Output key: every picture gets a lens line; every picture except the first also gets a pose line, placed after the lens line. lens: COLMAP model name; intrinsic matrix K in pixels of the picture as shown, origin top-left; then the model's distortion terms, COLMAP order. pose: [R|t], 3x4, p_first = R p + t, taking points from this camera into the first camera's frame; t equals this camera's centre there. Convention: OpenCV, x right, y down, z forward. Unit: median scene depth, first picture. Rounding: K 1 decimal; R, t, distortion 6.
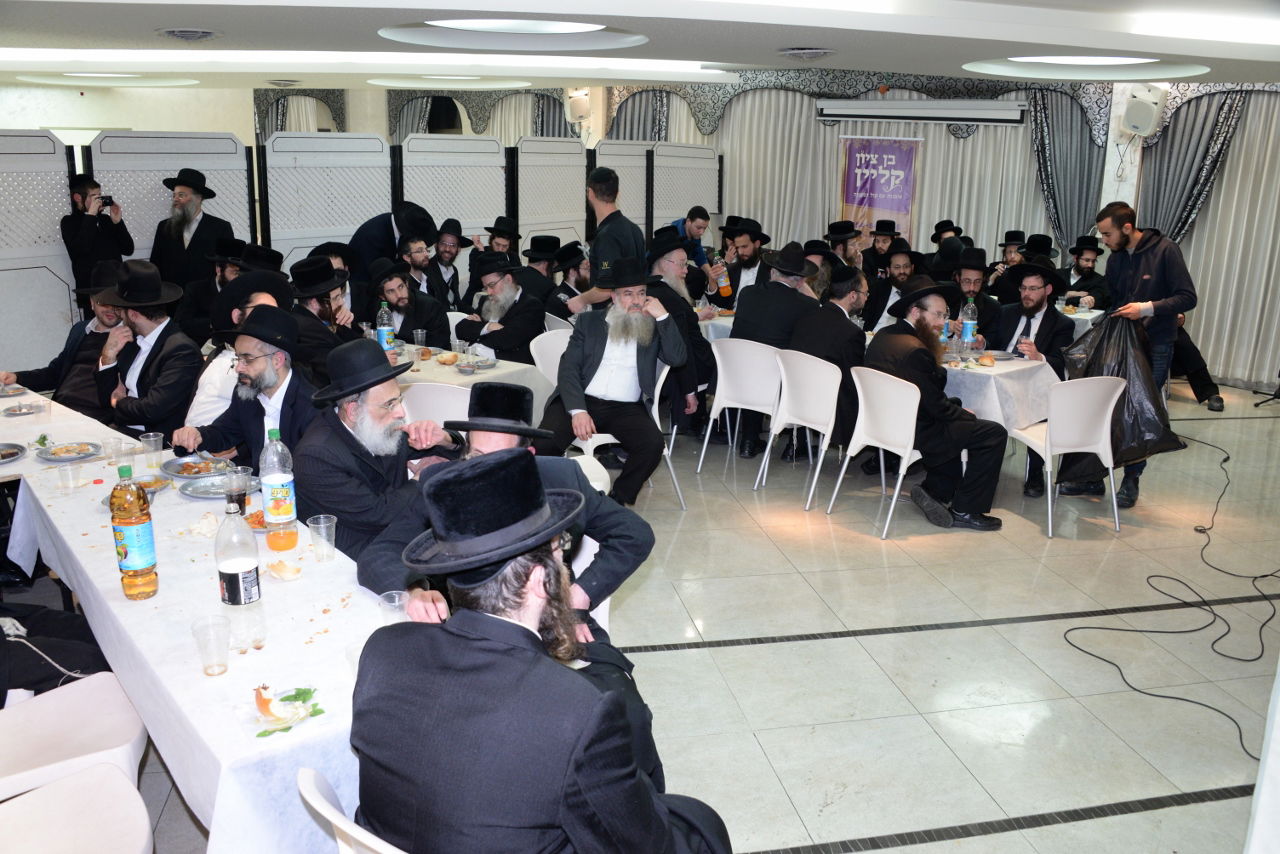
lens RADIAL K [[1029.8, 0, 636.6], [0, 1029.8, 440.4], [0, 0, 1]] dist [-0.143865, 0.086173]
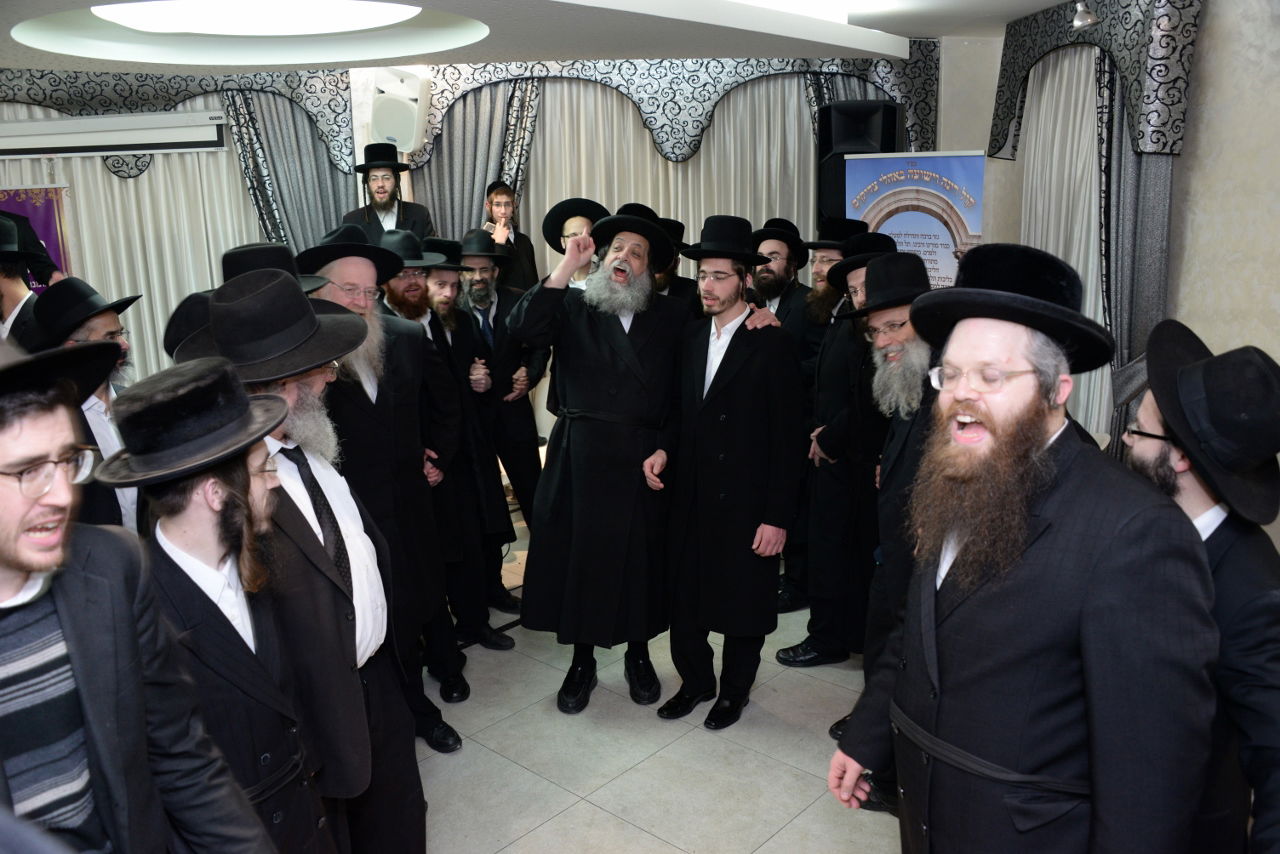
lens RADIAL K [[1029.8, 0, 637.9], [0, 1029.8, 426.8], [0, 0, 1]] dist [-0.143865, 0.086173]
pose [[0.795132, -0.185305, 0.577432, 0.203758], [0.204222, 0.978376, 0.032757, -0.115729], [-0.571016, 0.091878, 0.815782, 0.366250]]
